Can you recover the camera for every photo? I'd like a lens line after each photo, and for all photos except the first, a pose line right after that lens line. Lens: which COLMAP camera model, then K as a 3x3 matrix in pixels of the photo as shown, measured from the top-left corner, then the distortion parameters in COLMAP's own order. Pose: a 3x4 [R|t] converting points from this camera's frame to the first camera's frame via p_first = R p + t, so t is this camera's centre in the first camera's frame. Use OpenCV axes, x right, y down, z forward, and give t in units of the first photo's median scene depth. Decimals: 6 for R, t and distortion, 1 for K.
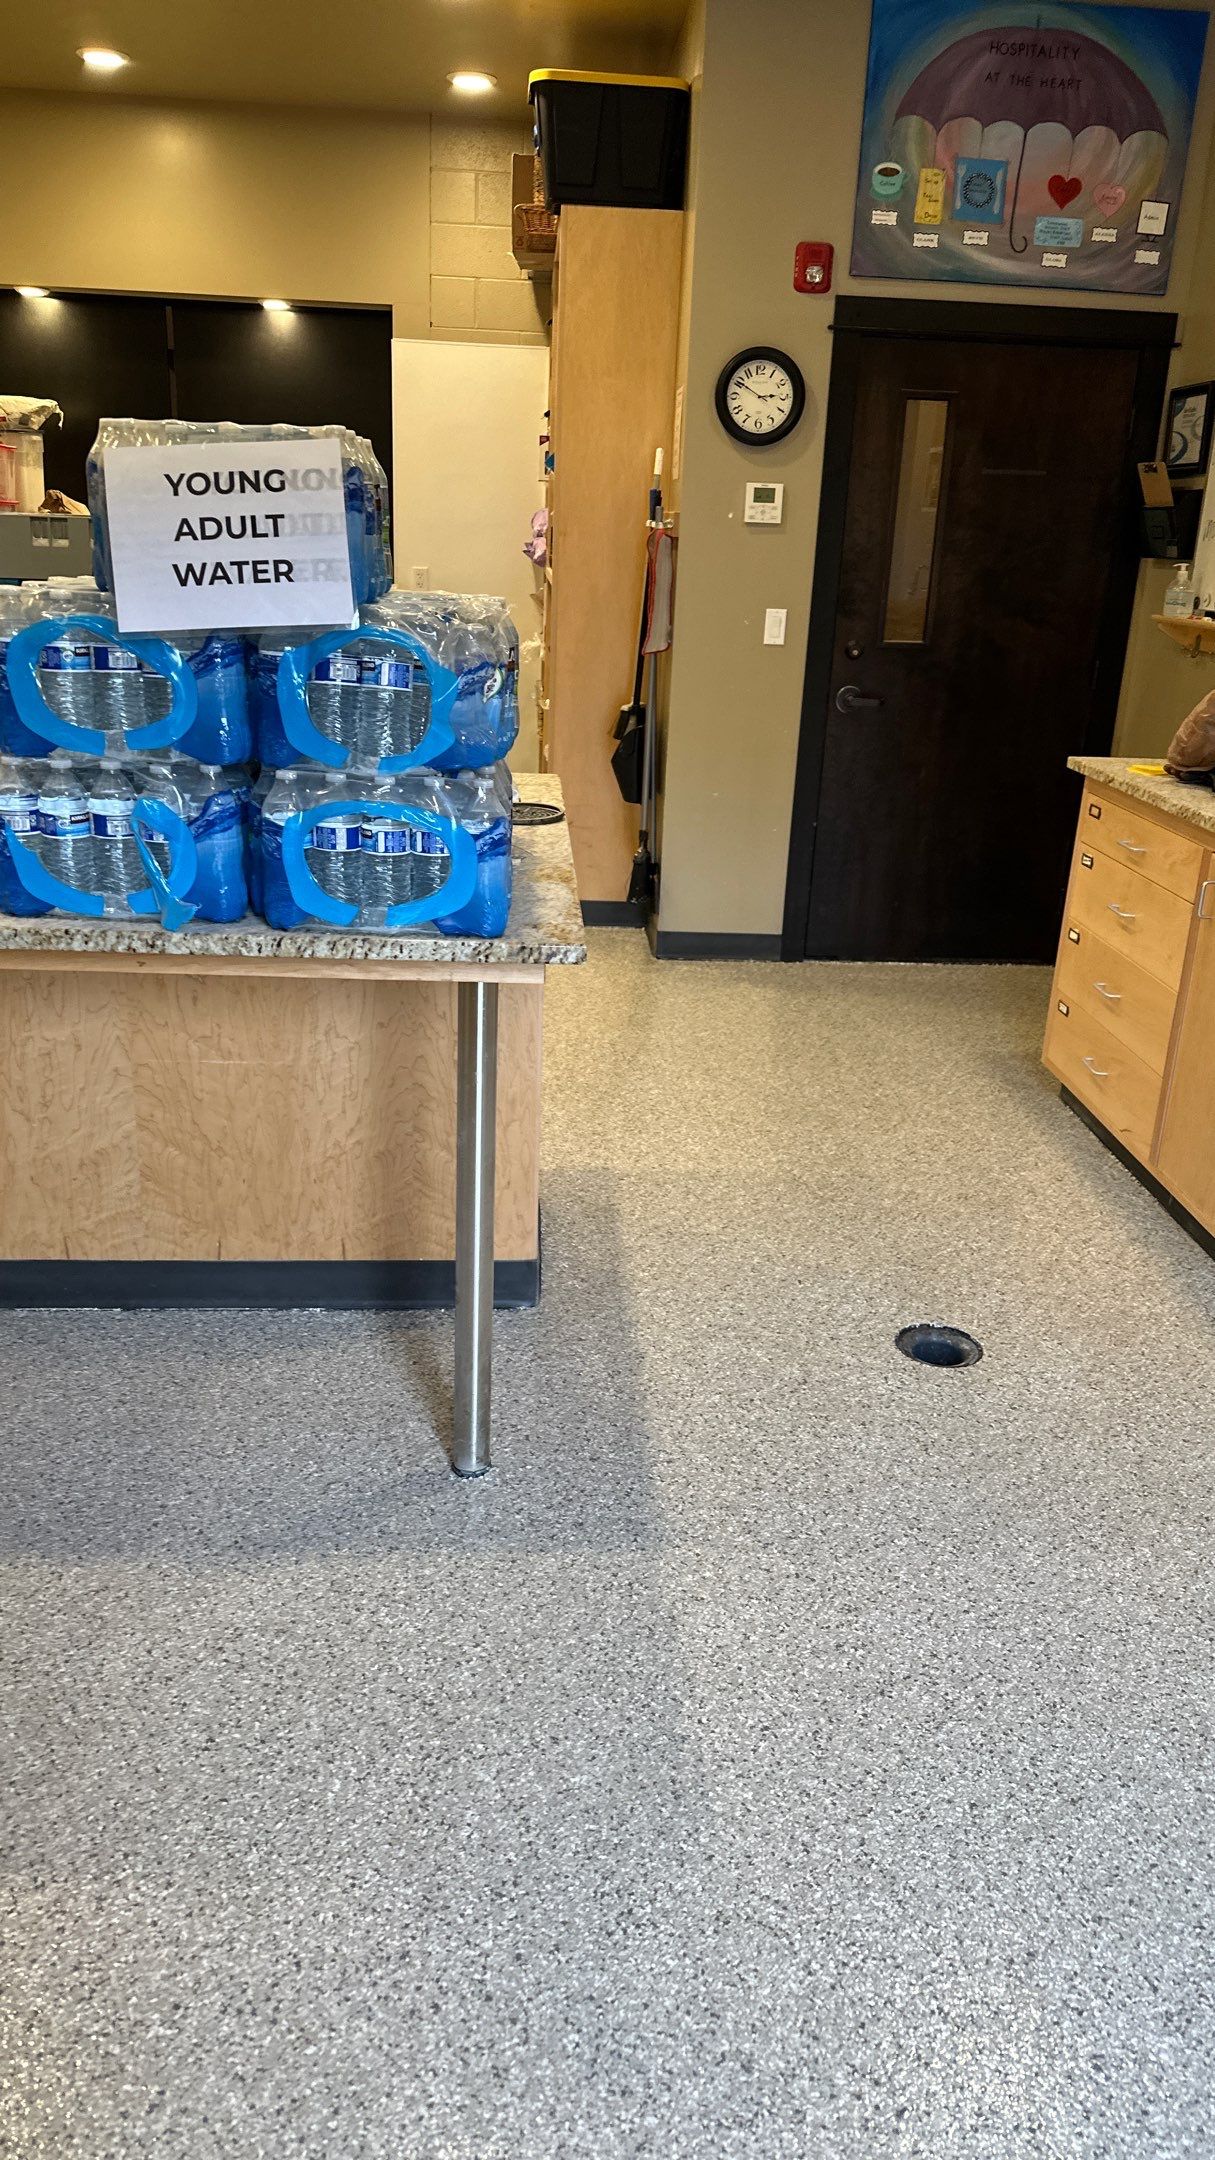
lens RADIAL K [[1507.7, 0, 617.7], [0, 1507.7, 1079.5], [0, 0, 1]] dist [0.076745, -0.098368]
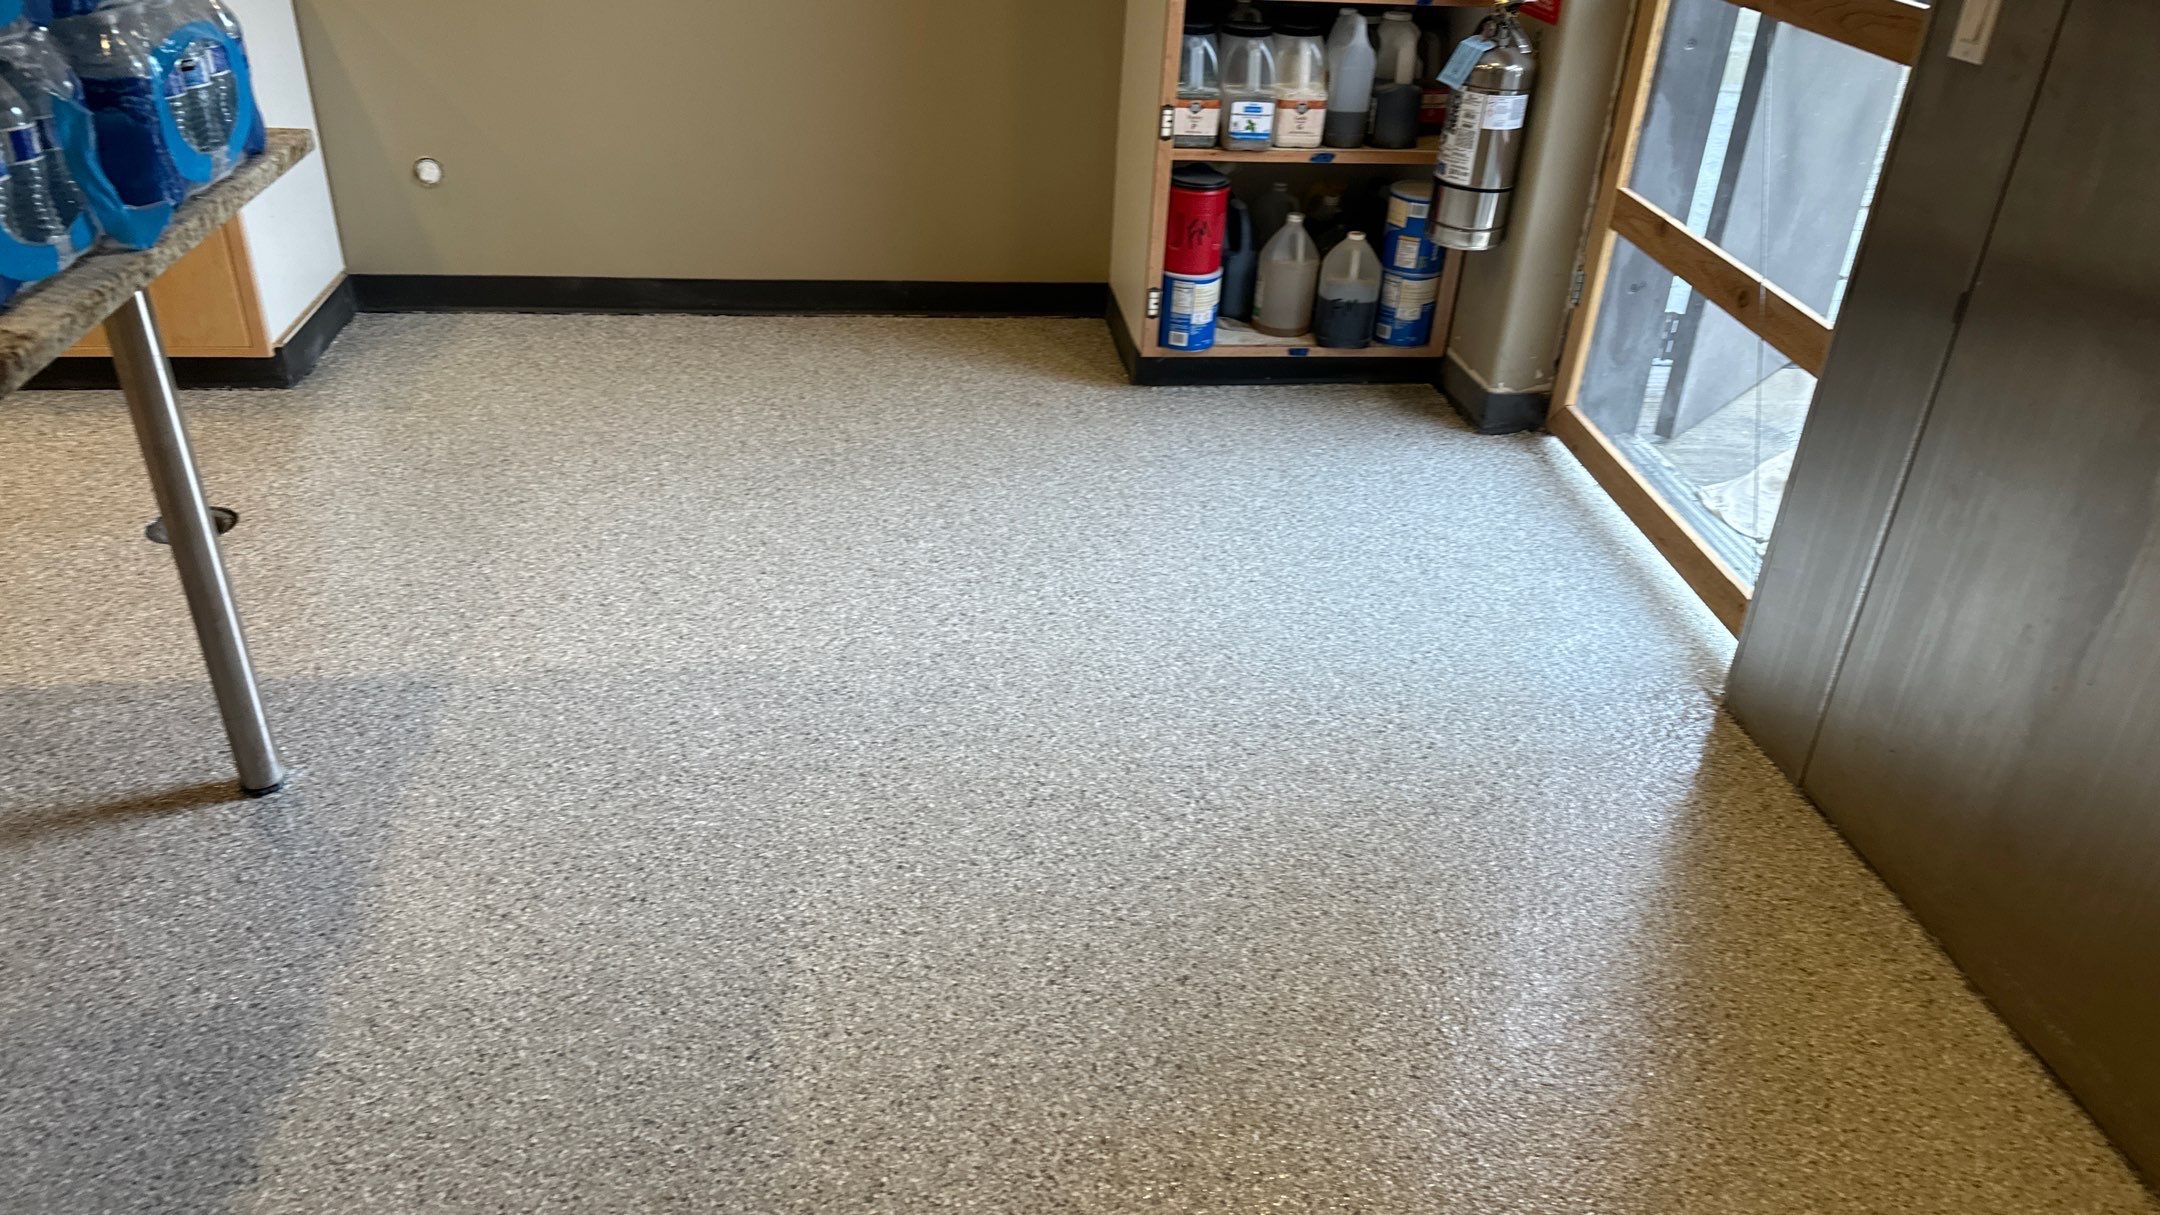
lens RADIAL K [[1507.7, 0, 1063.7], [0, 1507.7, 586.9], [0, 0, 1]] dist [0.076745, -0.098368]
pose [[-0.057792, -0.521142, 0.851511, -0.744980], [0.297900, 0.805076, 0.512941, -0.151696], [-0.952846, 0.283309, 0.108722, 0.345914]]
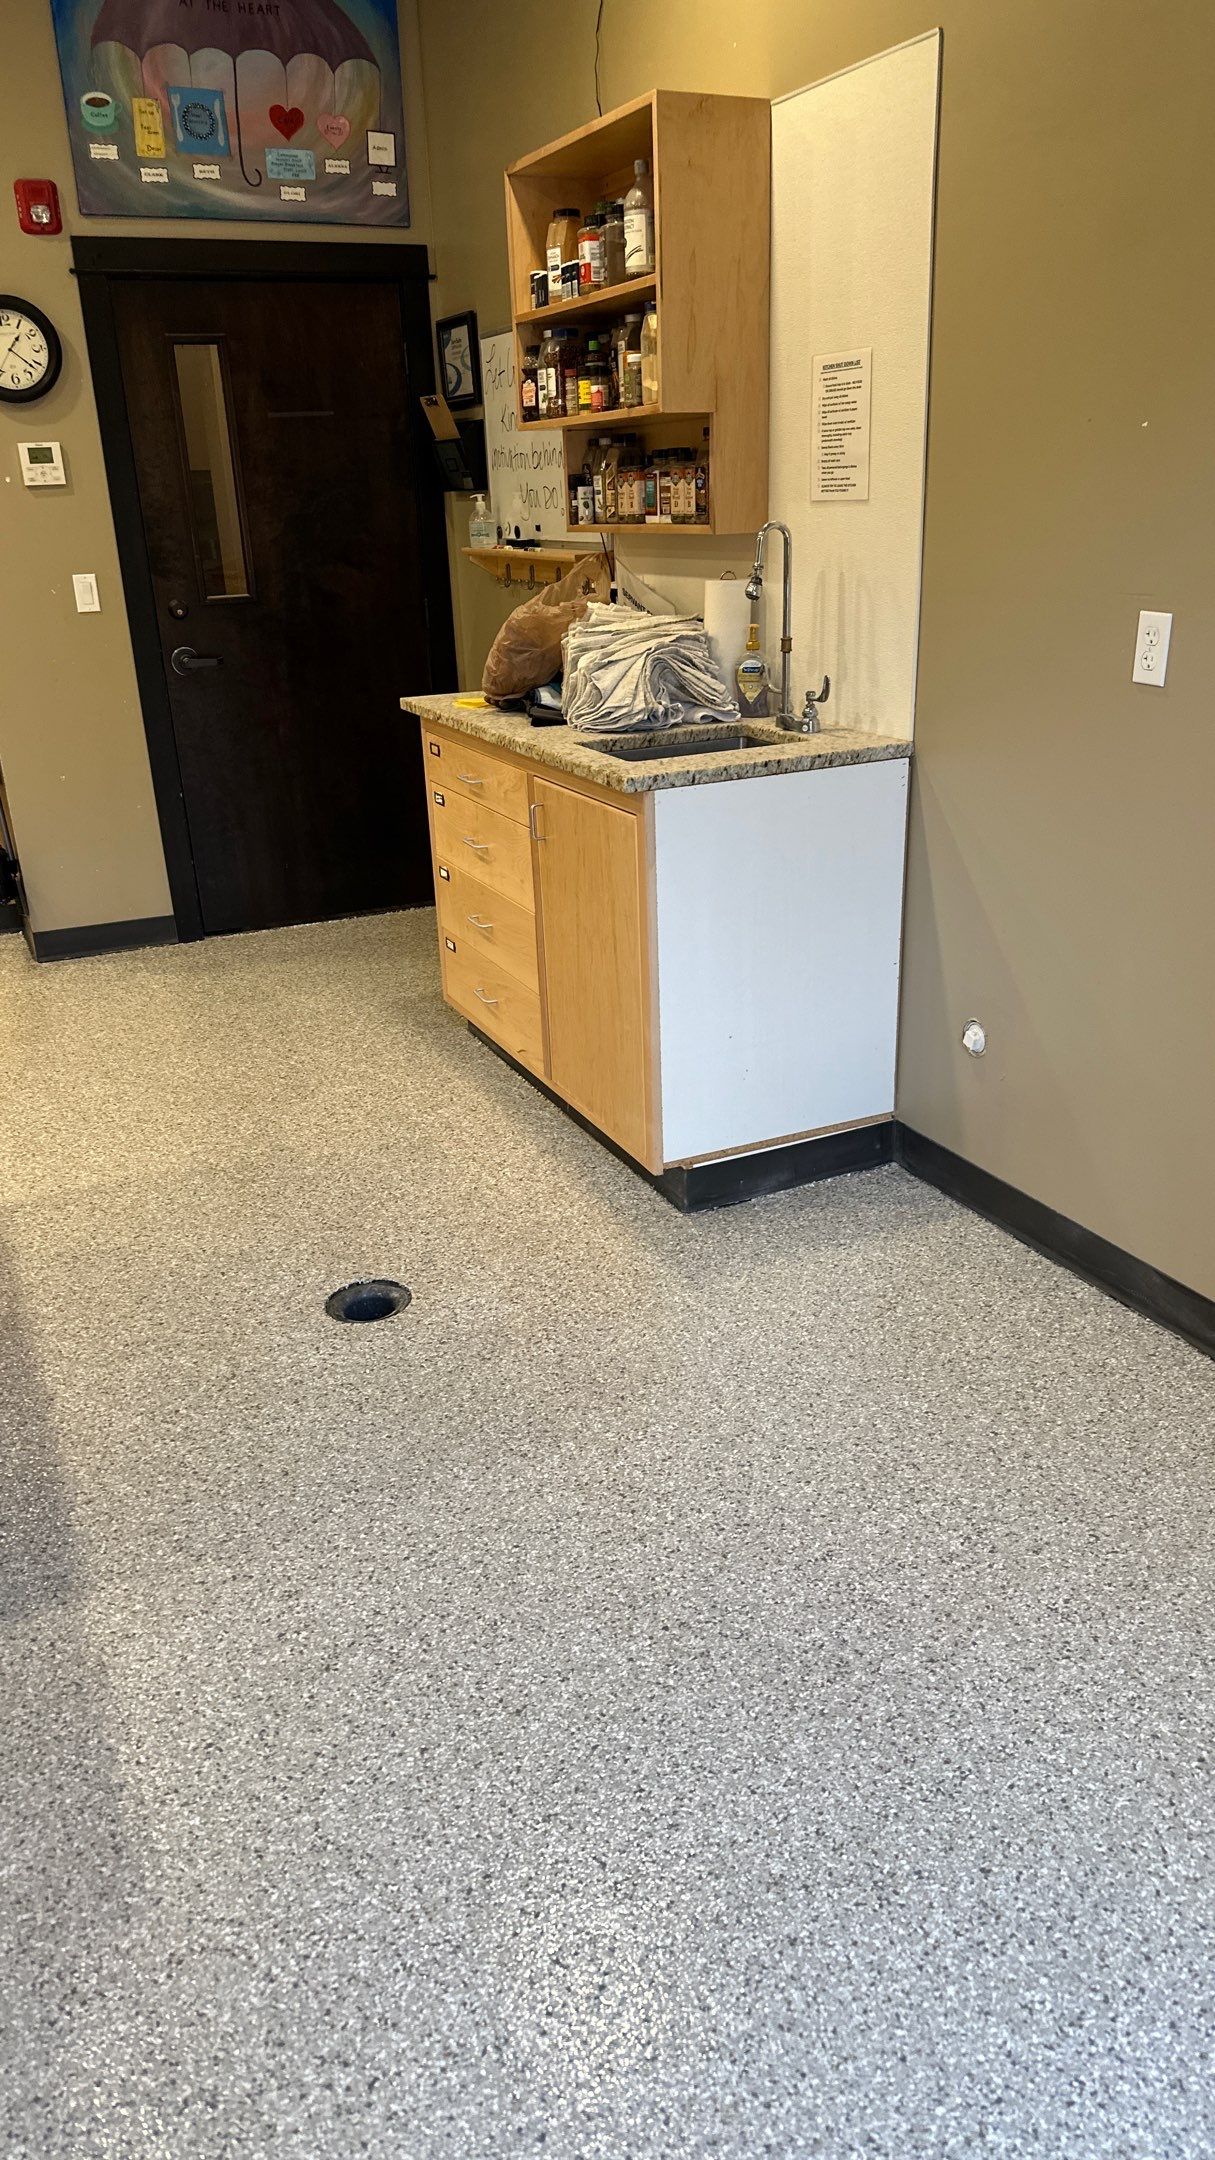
lens RADIAL K [[1519.3, 0, 608.2], [0, 1519.3, 1088.1], [0, 0, 1]] dist [0.051243, -0.055635]
pose [[0.926852, -0.205715, 0.314048, 0.077212], [0.195414, 0.978610, 0.064305, 0.004501], [-0.320560, 0.001768, 0.947227, 0.002454]]
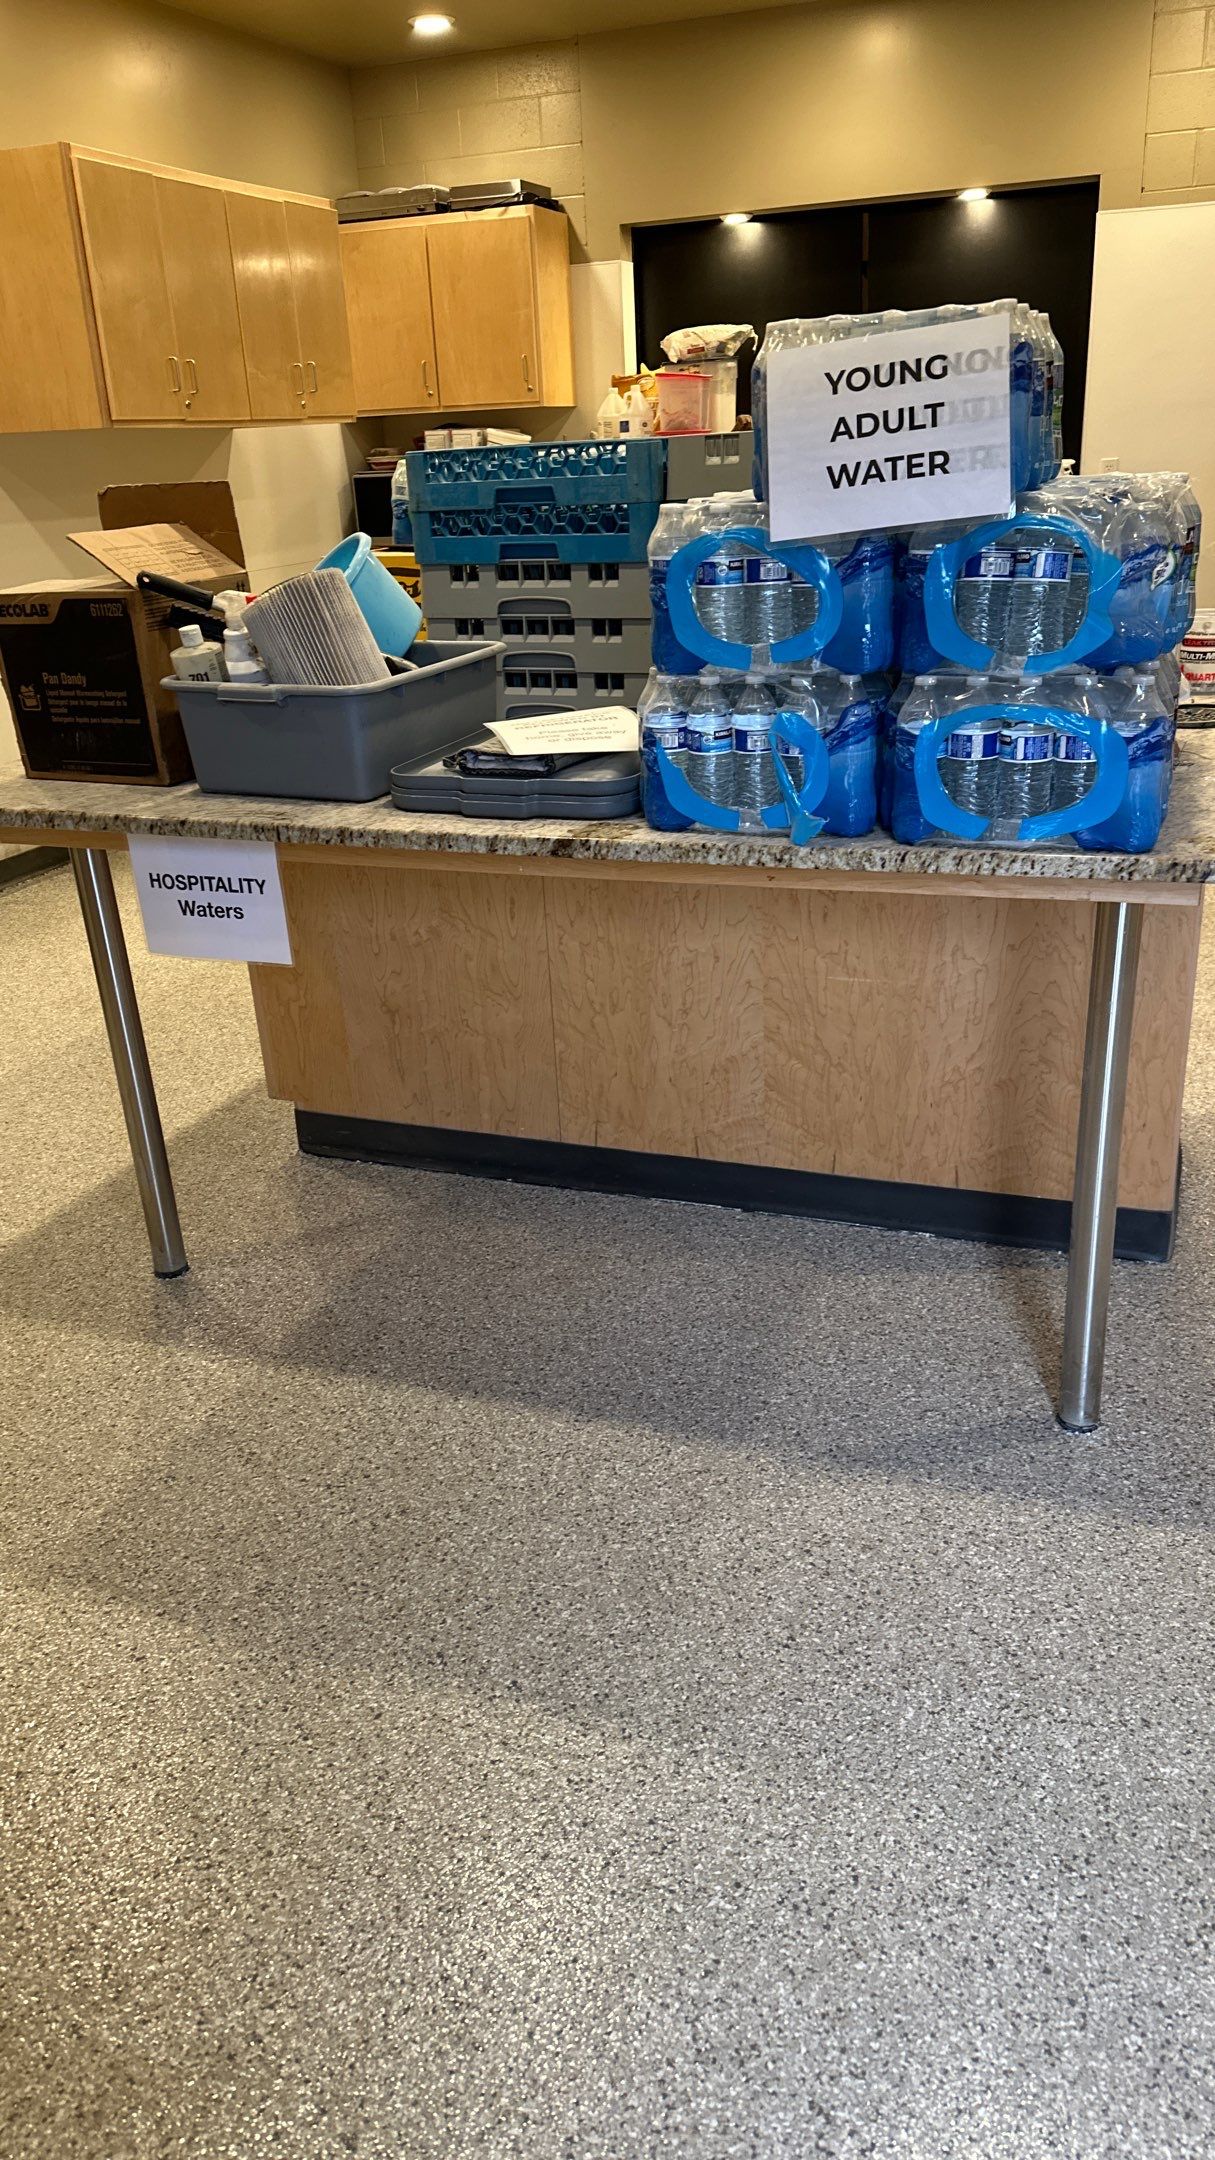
lens RADIAL K [[1507.7, 0, 618.7], [0, 1507.7, 1082.8], [0, 0, 1]] dist [0.076745, -0.098368]
pose [[0.912197, 0.077427, -0.402370, 0.007197], [-0.055875, 0.996317, 0.065046, 0.000623], [0.405925, -0.036852, 0.913163, 0.022114]]
